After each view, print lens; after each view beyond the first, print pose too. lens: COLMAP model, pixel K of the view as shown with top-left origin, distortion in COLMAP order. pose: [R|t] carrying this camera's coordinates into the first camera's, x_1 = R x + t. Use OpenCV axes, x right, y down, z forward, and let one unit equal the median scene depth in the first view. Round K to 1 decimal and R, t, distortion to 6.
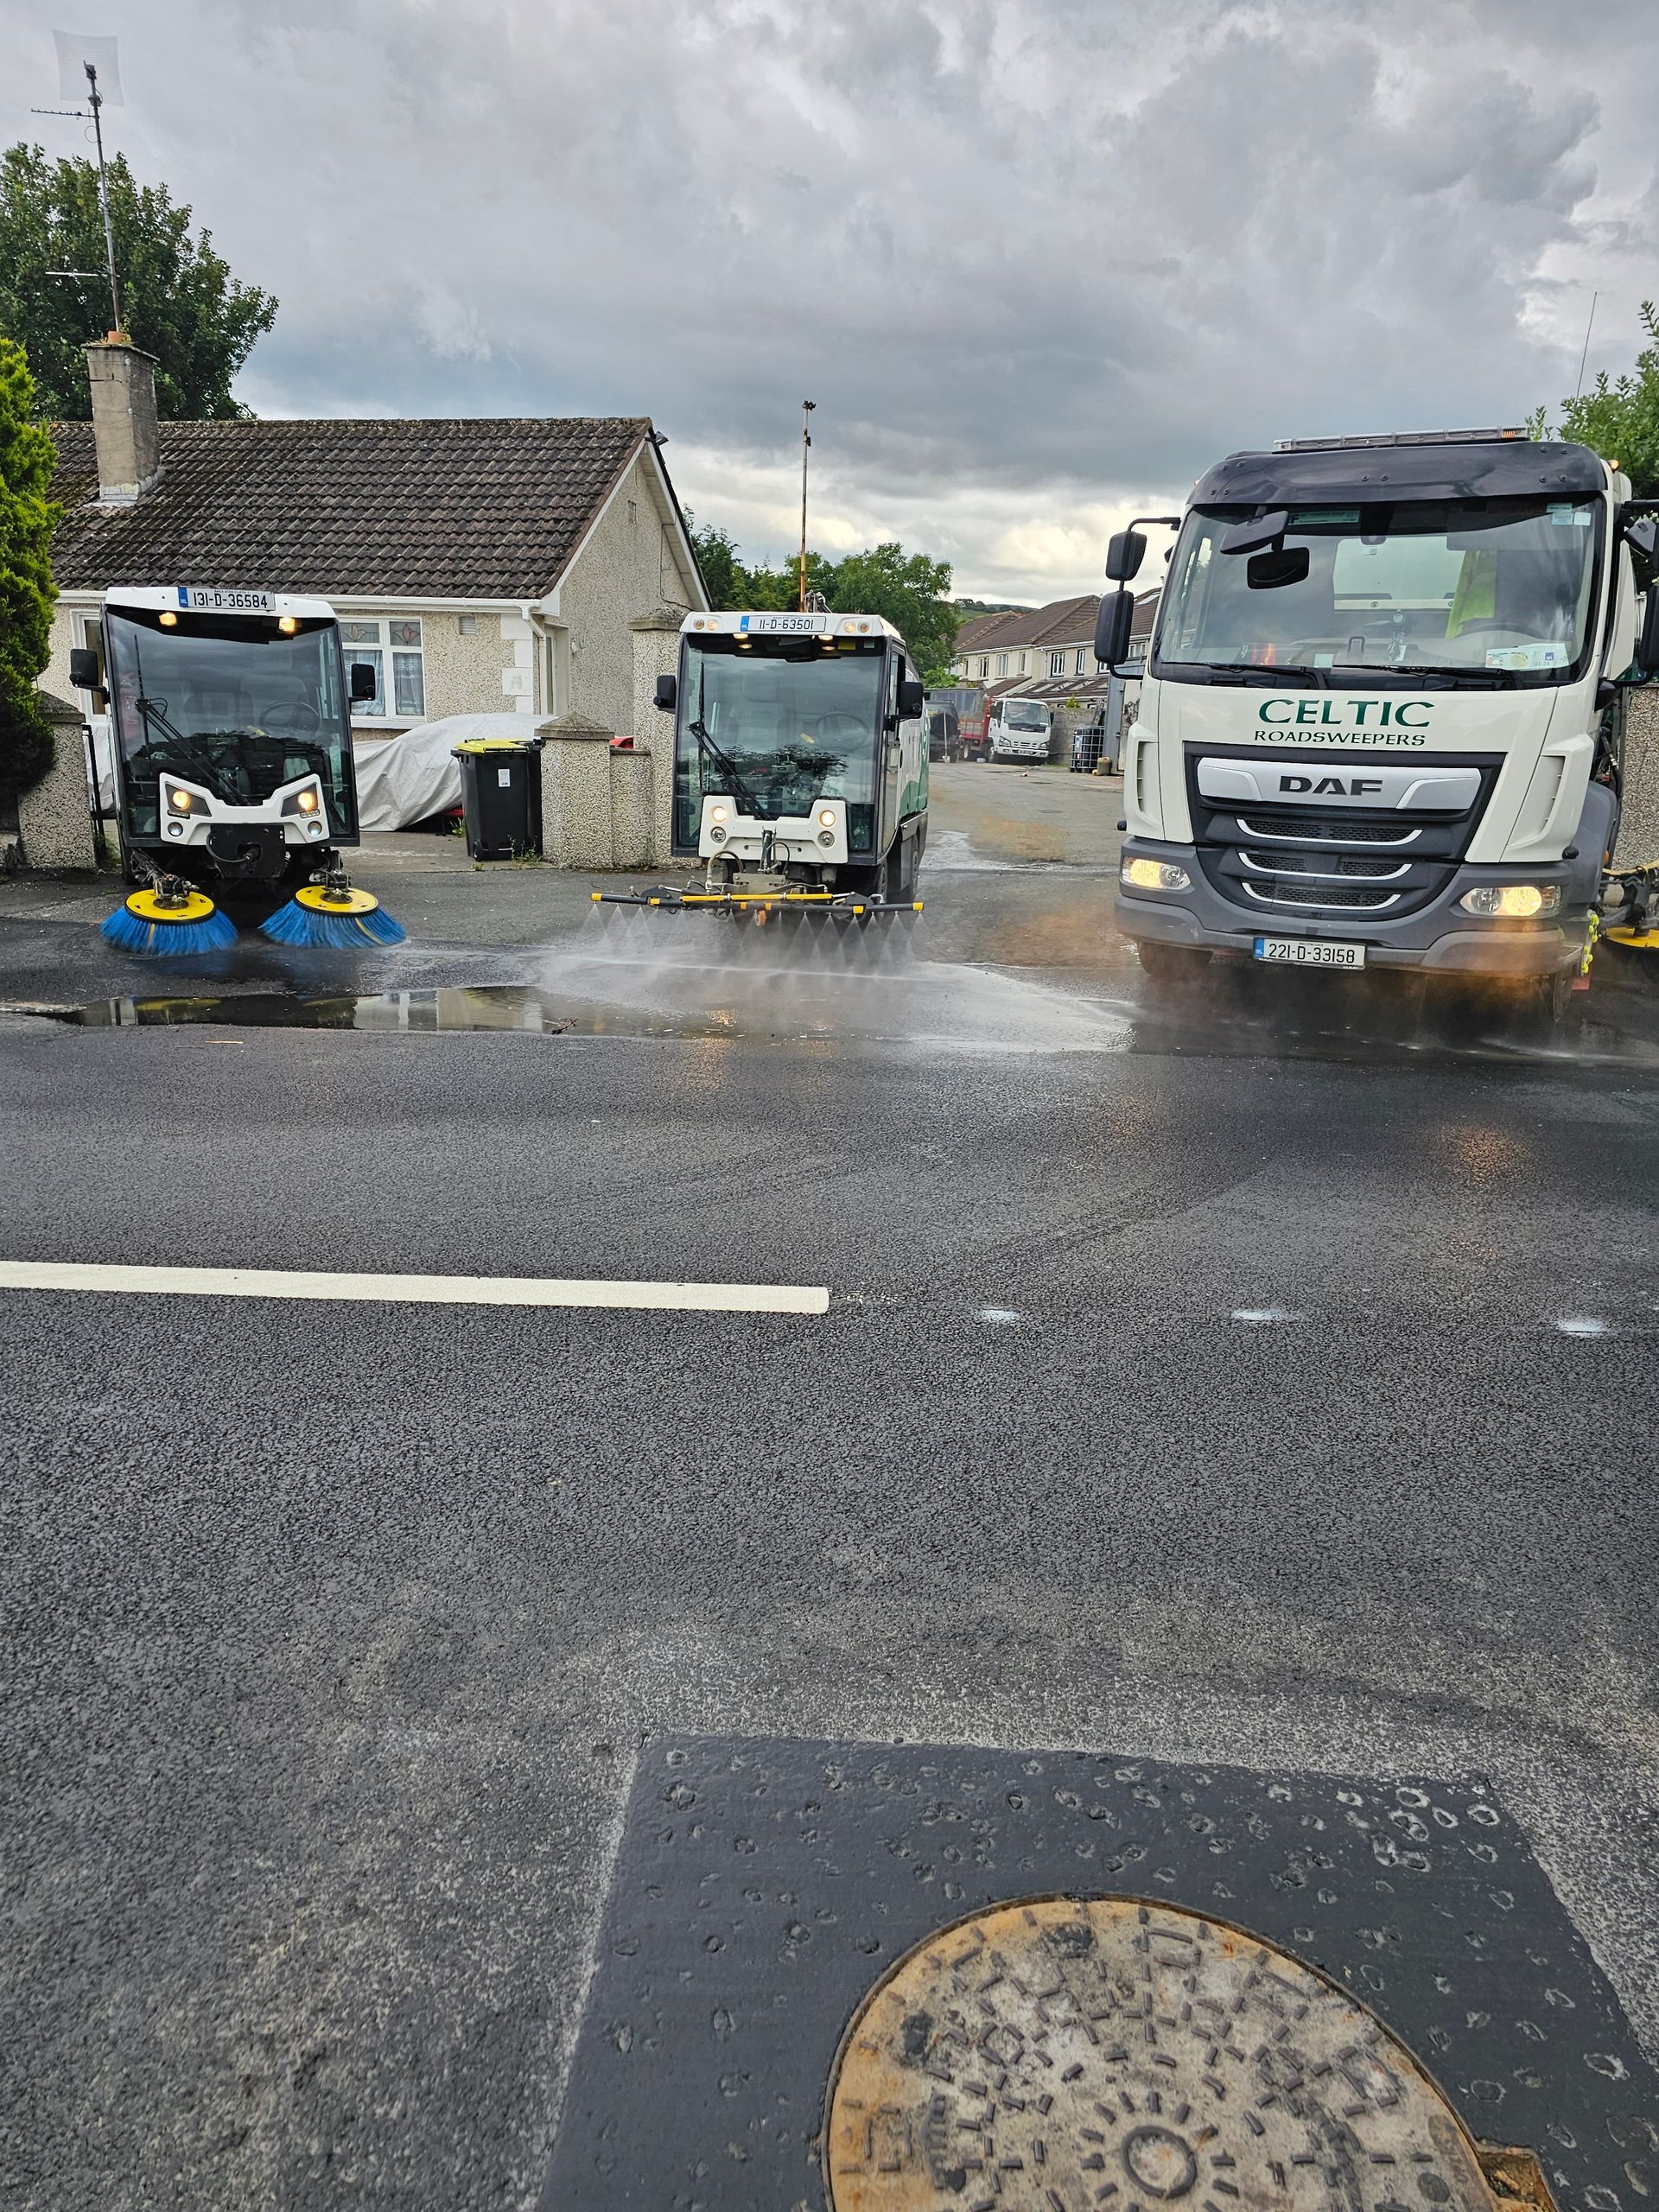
lens RADIAL K [[1397.4, 0, 821.3], [0, 1397.4, 1109.3], [0, 0, 1]] dist [0.058898, -0.064218]
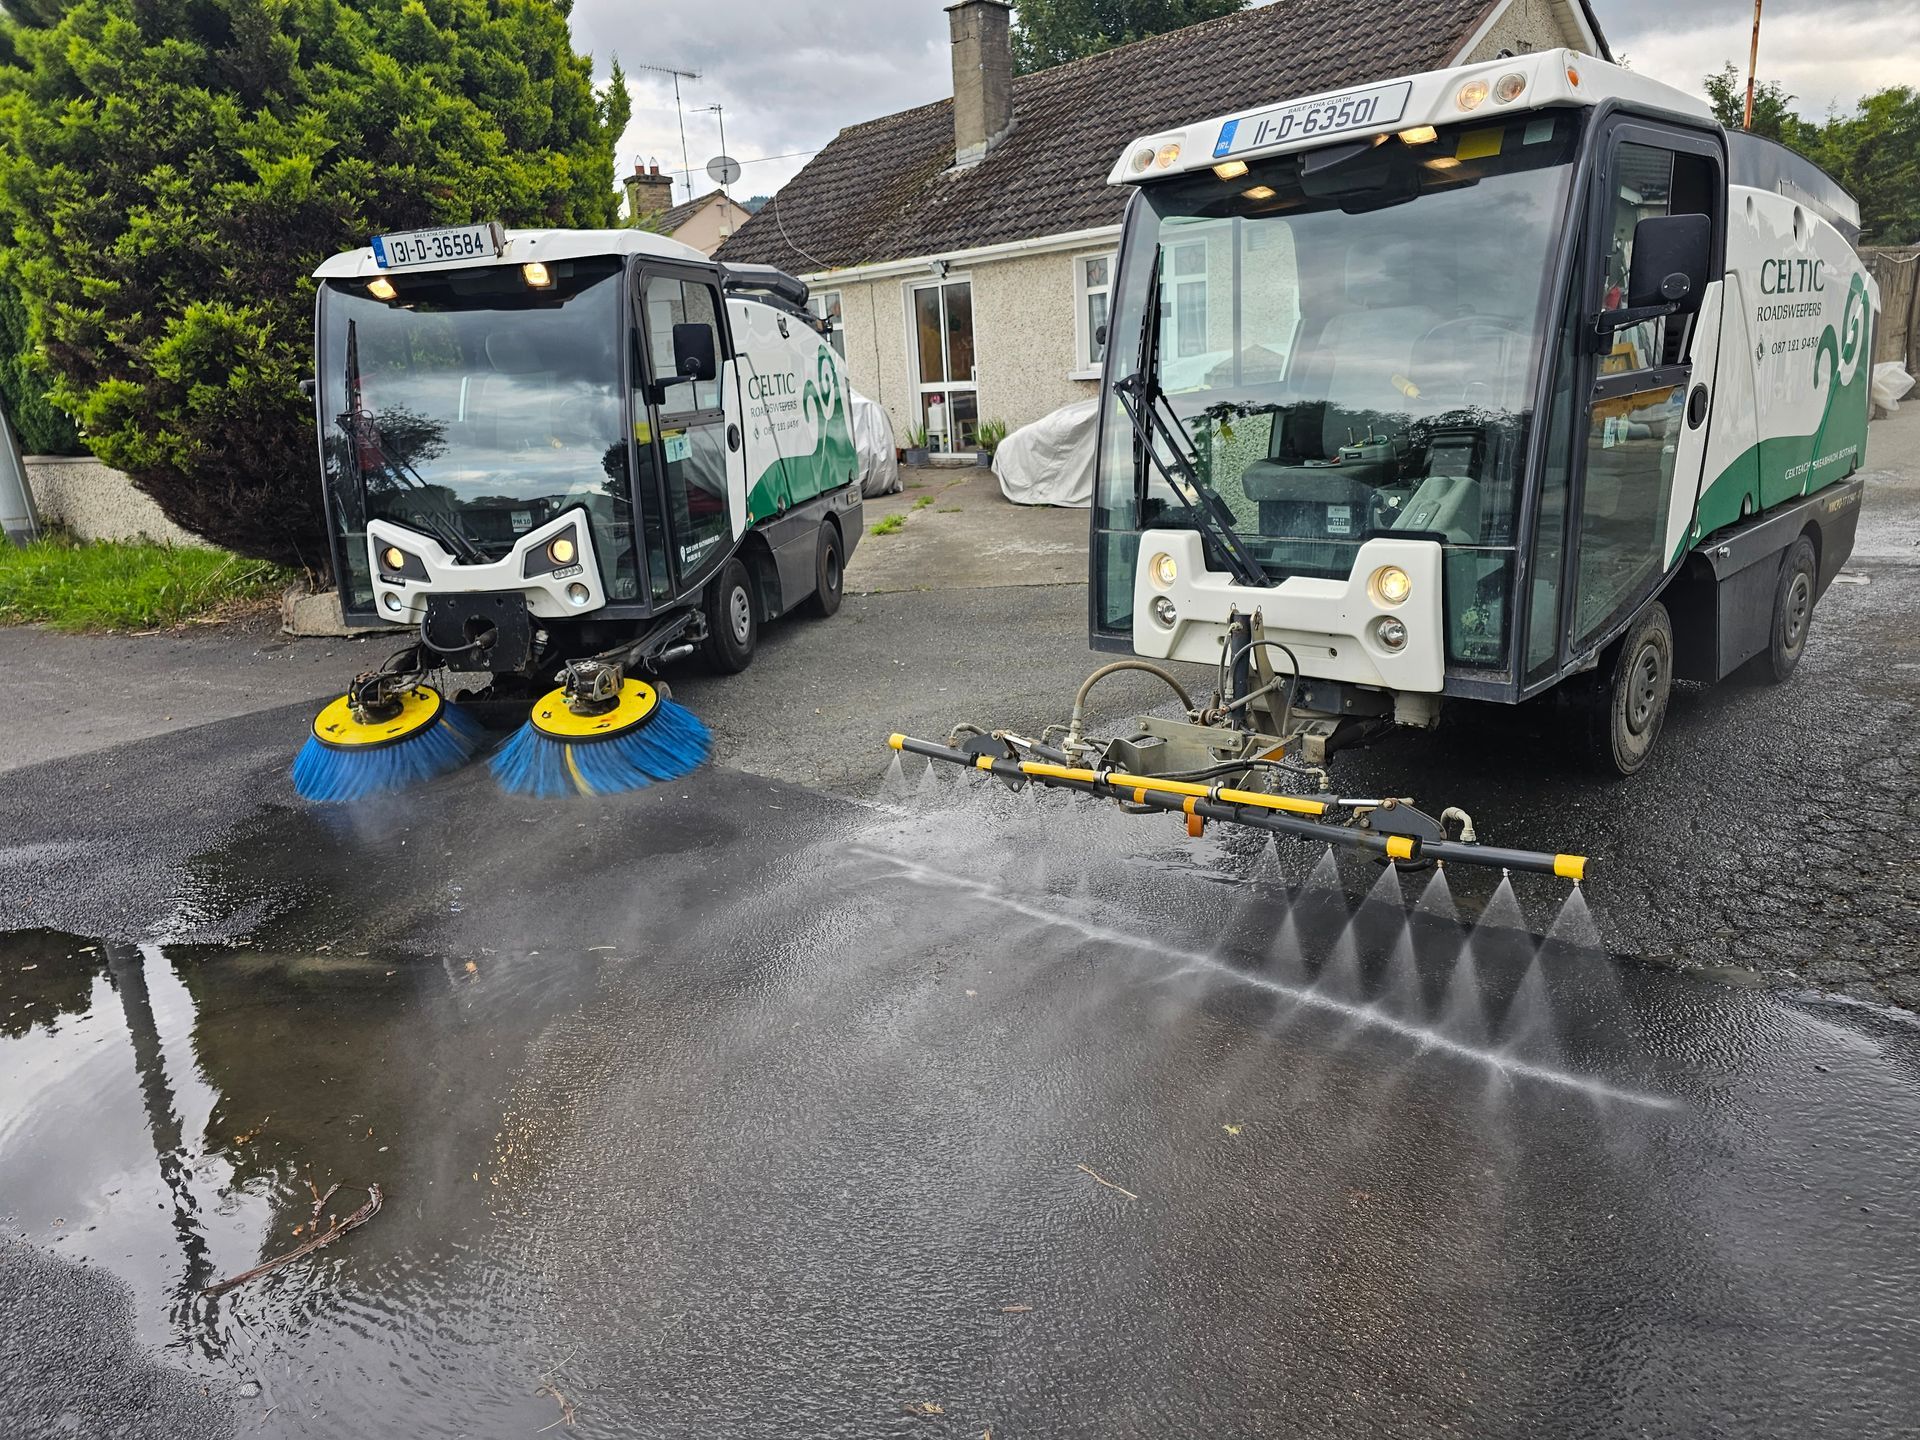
lens RADIAL K [[1275.3, 0, 980.3], [0, 1275.3, 713.4], [0, 0, 1]] dist [0.065594, -0.047510]
pose [[0.820983, 0.070424, -0.566593, 0.120133], [-0.062990, 0.997478, 0.032709, -0.174138], [0.567467, 0.008836, 0.823348, 0.621043]]
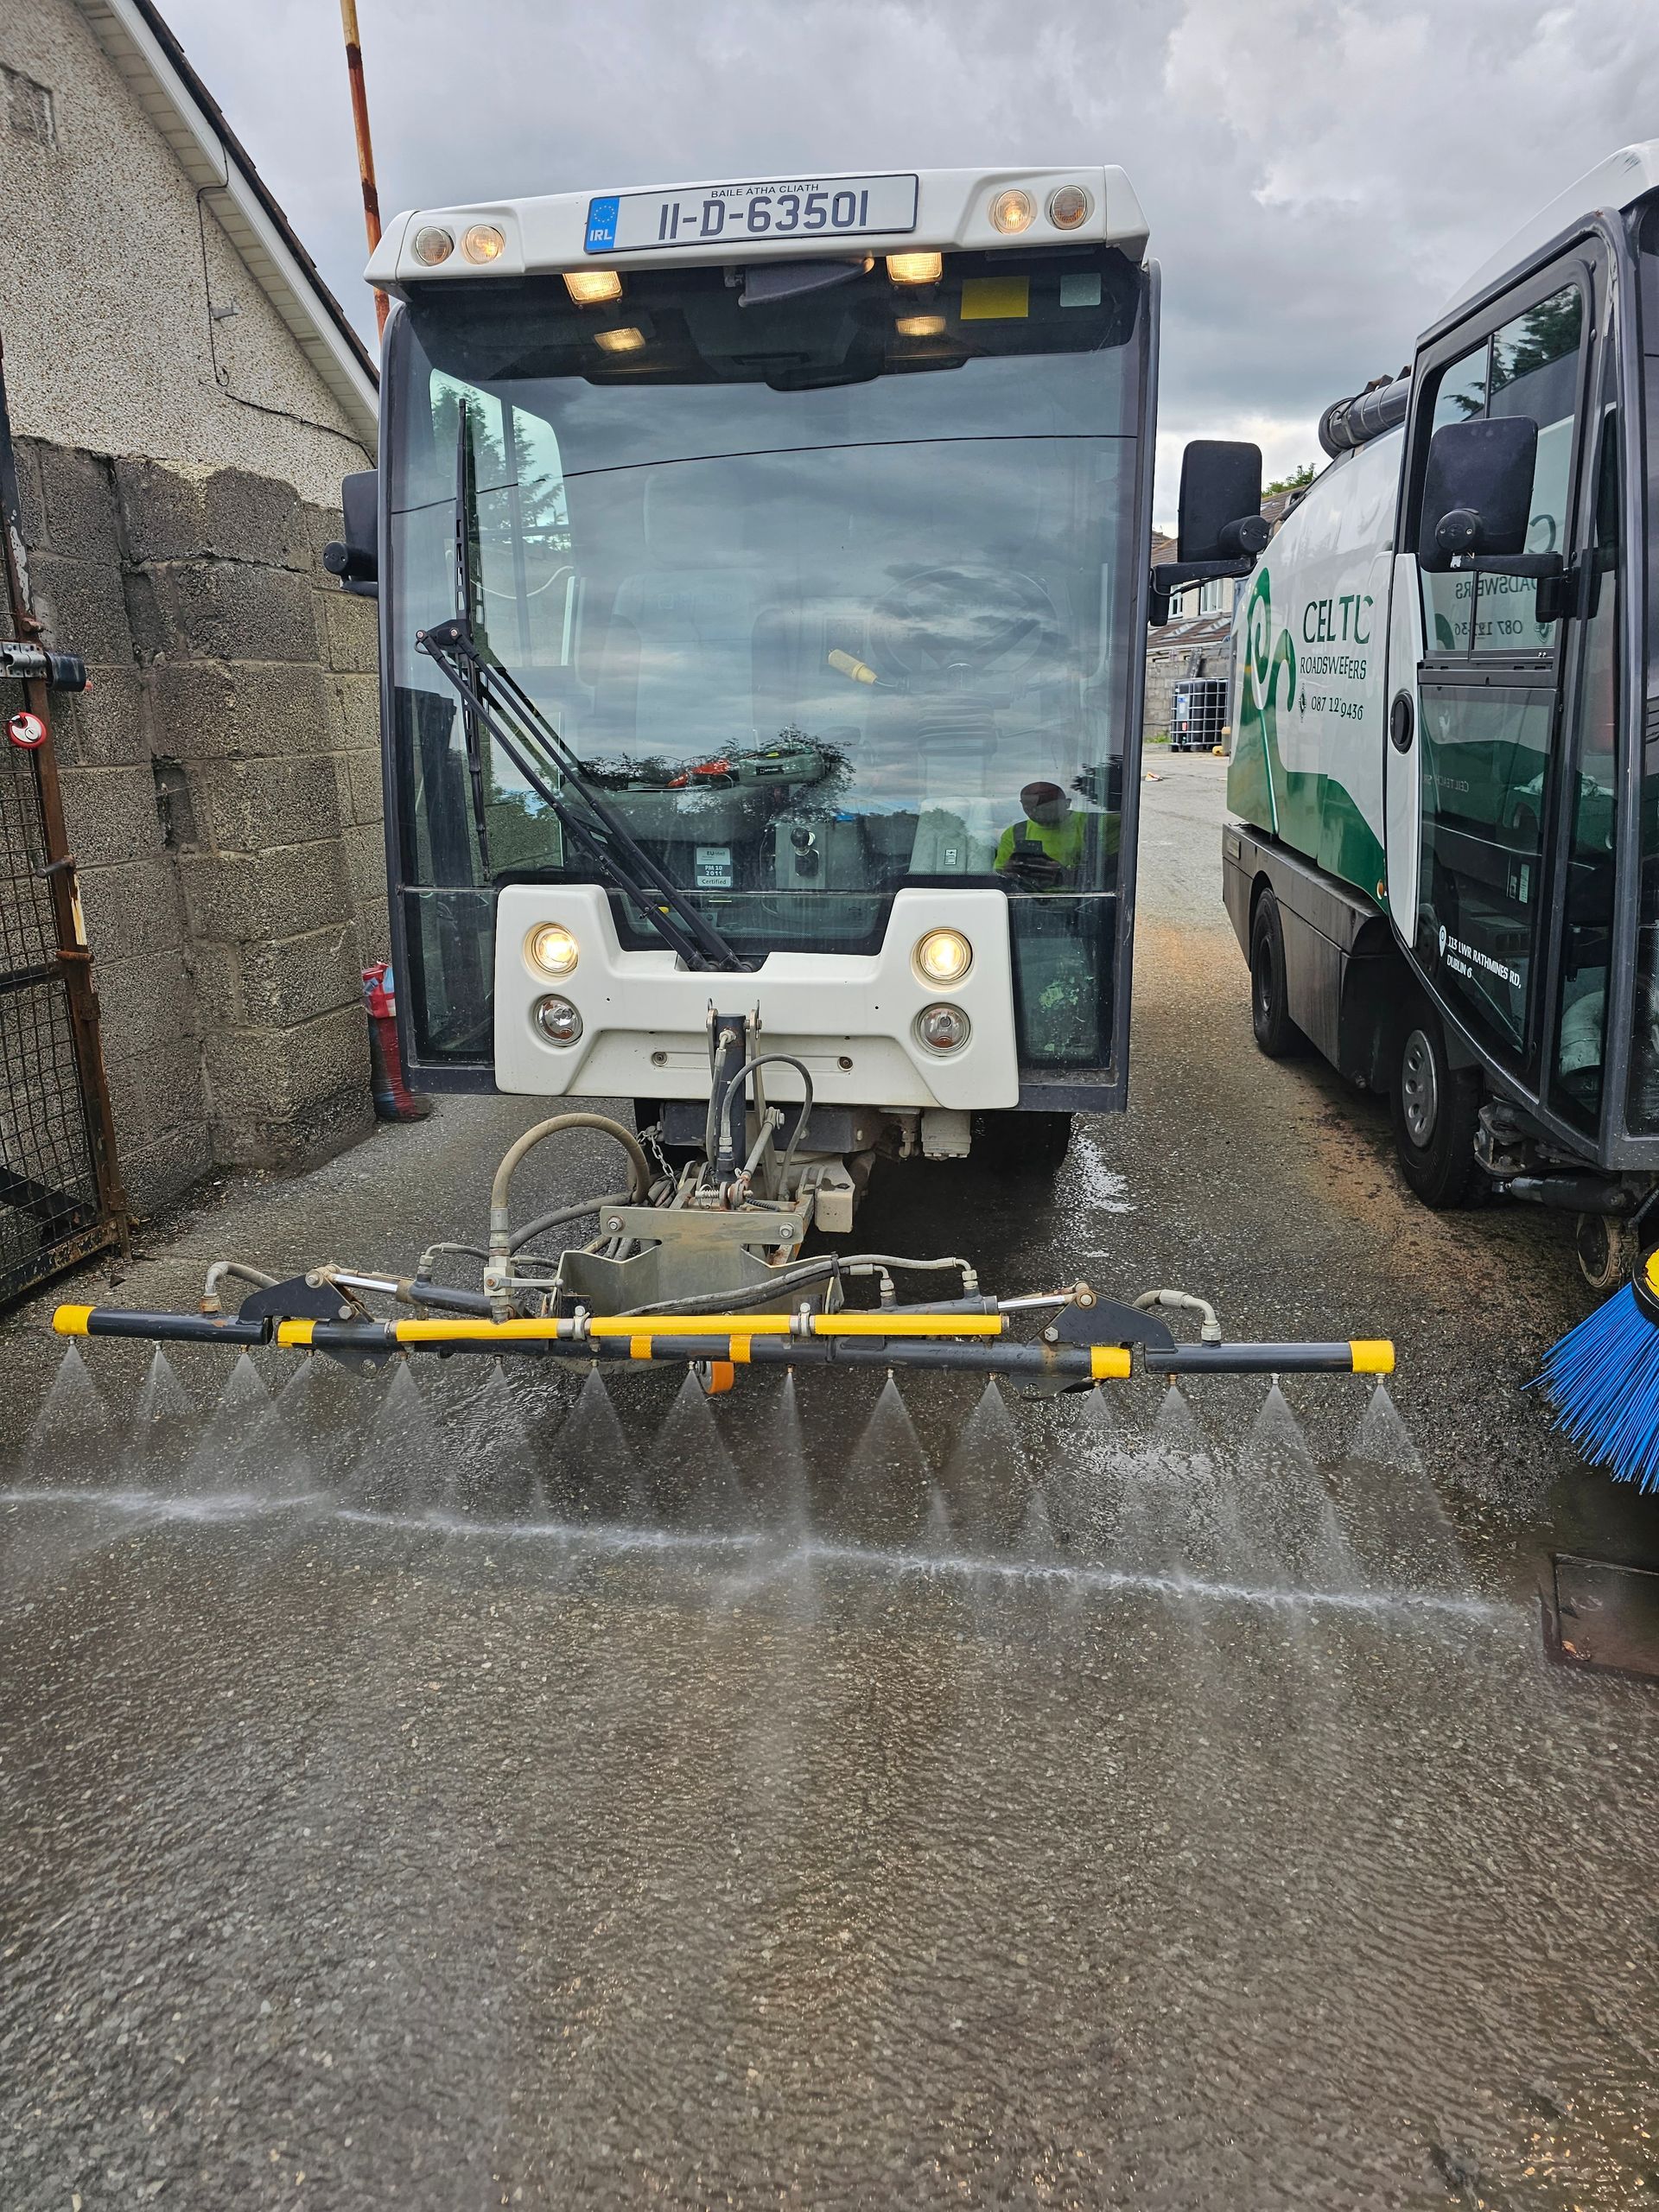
lens RADIAL K [[1397.4, 0, 821.3], [0, 1397.4, 1109.3], [0, 0, 1]] dist [0.058898, -0.064218]
pose [[0.999039, -0.043532, -0.005189, -0.019498], [0.043686, 0.998446, 0.034599, -0.187509], [0.003675, -0.034792, 0.999388, 0.723584]]
